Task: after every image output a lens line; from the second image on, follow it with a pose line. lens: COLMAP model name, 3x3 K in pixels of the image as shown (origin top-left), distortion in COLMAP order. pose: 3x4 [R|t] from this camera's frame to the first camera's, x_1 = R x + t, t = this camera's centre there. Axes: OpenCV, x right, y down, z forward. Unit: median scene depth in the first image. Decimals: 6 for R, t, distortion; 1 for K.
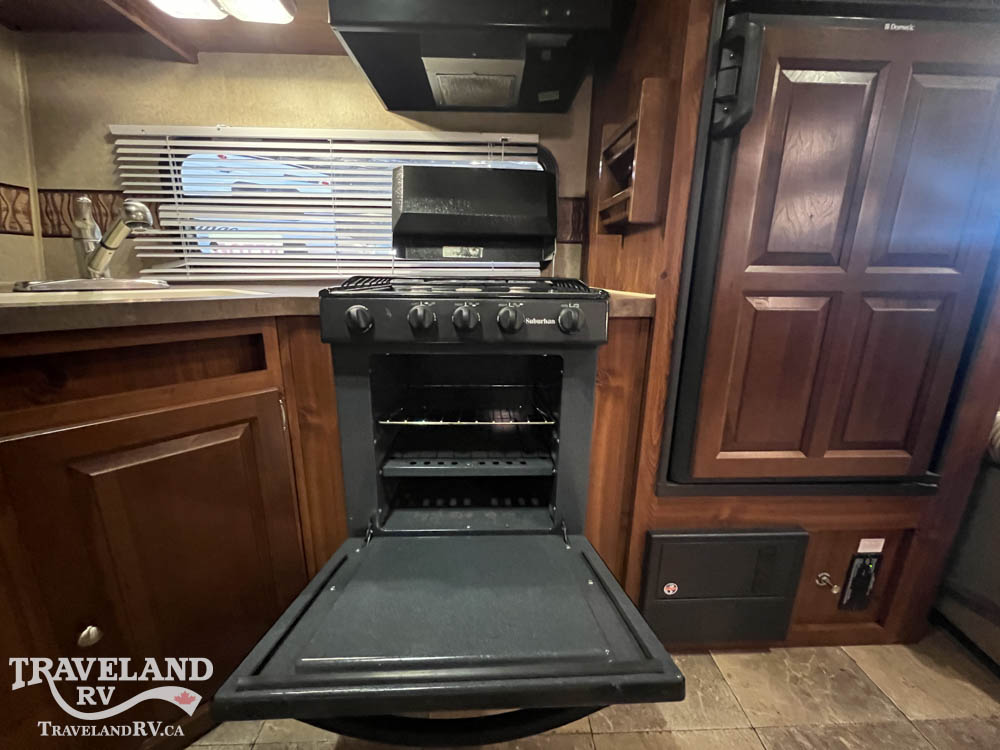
lens RADIAL K [[399.8, 0, 500.0], [0, 399.8, 375.0], [0, 0, 1]] dist [0.000637, 0.000017]
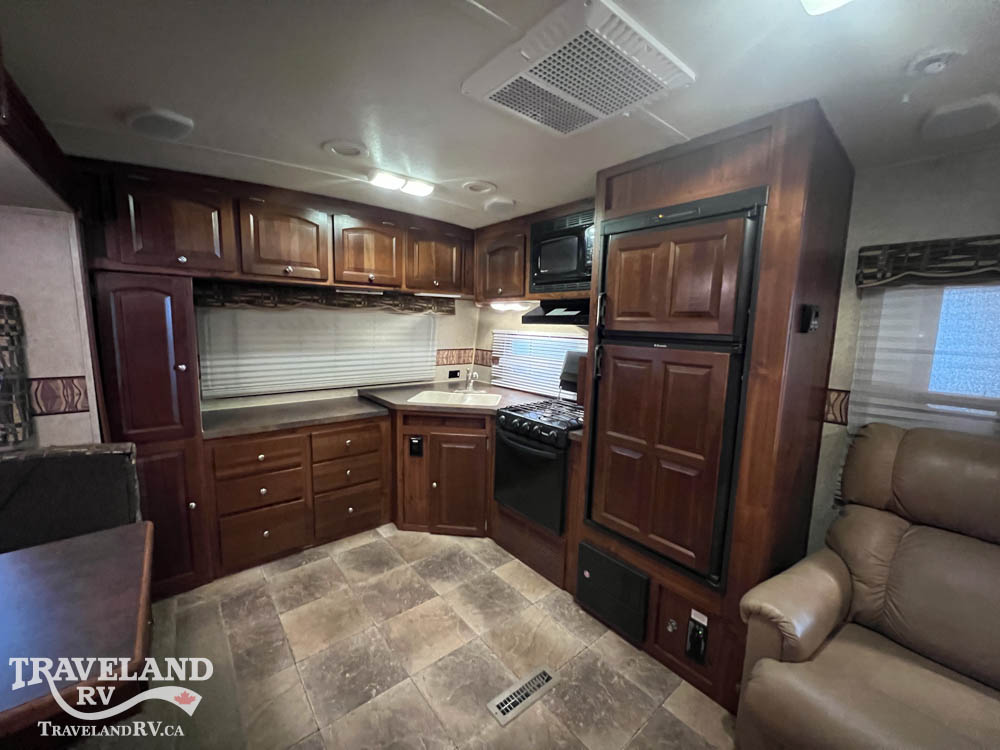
lens RADIAL K [[397.9, 0, 497.0], [0, 397.9, 373.4], [0, 0, 1]] dist [-0.001455, 0.000018]
pose [[0.604732, 0.106263, -0.789308, 1.584040], [-0.215879, 0.975827, -0.034024, -0.297678], [0.766613, 0.190971, 0.613054, -0.783754]]
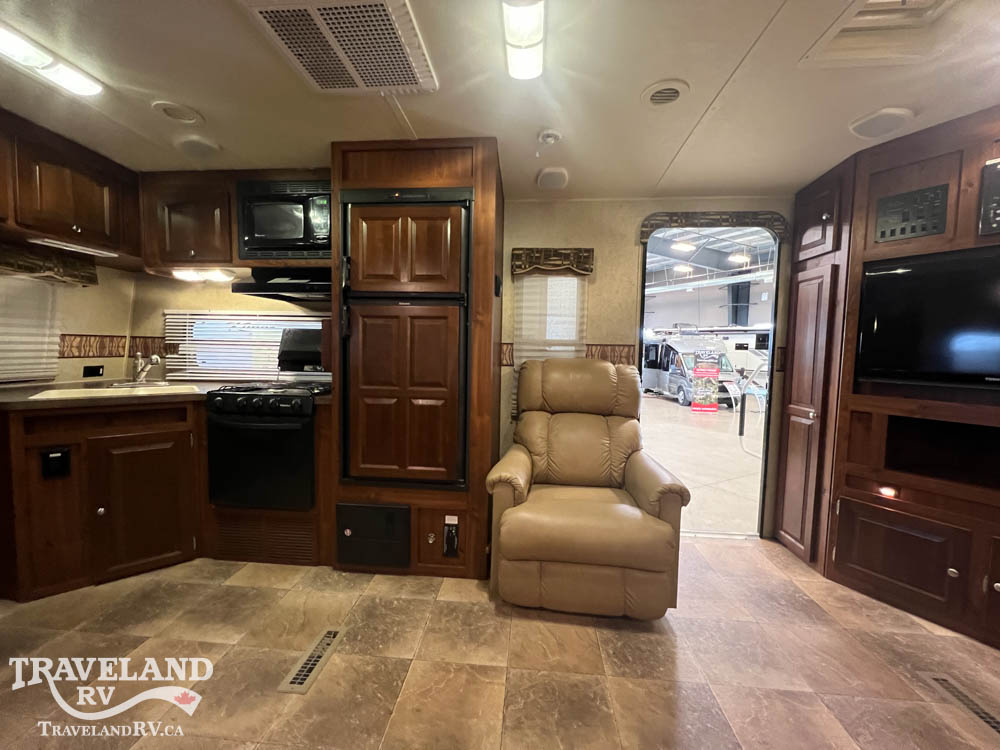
lens RADIAL K [[397.9, 0, 497.0], [0, 397.9, 373.4], [0, 0, 1]] dist [-0.001455, 0.000018]
pose [[0.992818, 0.016848, -0.118443, 1.373663], [-0.039087, 0.981382, -0.188045, 0.070612], [0.113069, 0.191324, 0.974993, -1.066122]]
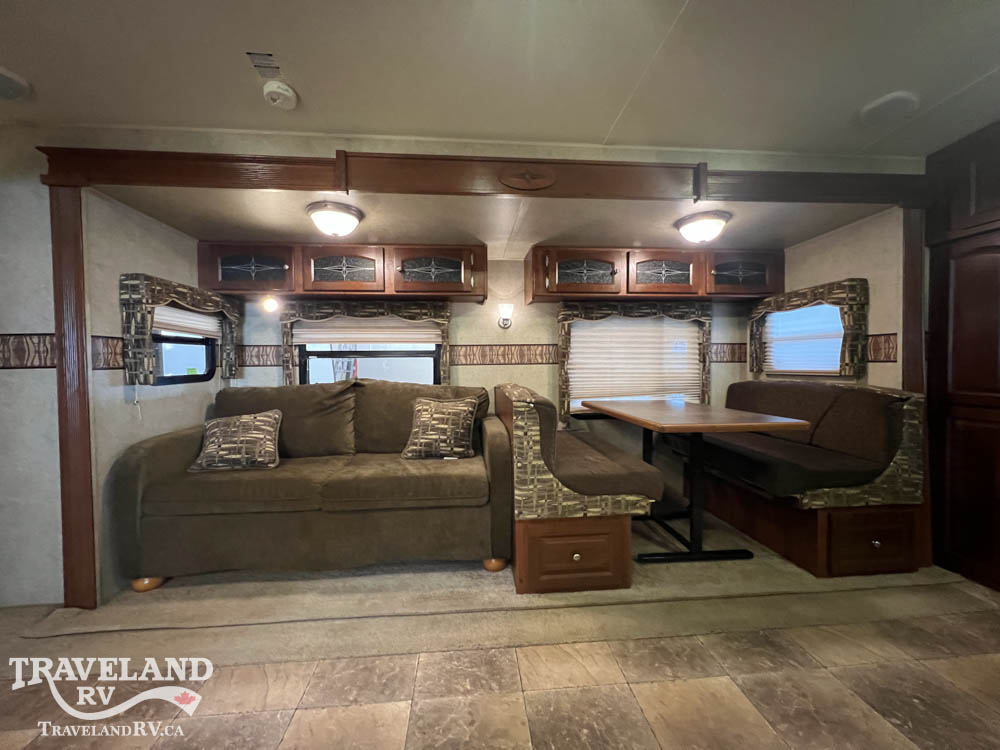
lens RADIAL K [[397.9, 0, 497.0], [0, 397.9, 373.4], [0, 0, 1]] dist [-0.001455, 0.000018]
pose [[-0.998768, 0.001216, -0.049601, 1.419004], [-0.012435, 0.961664, 0.273949, -0.308731], [0.048033, 0.274229, -0.960464, 0.789881]]
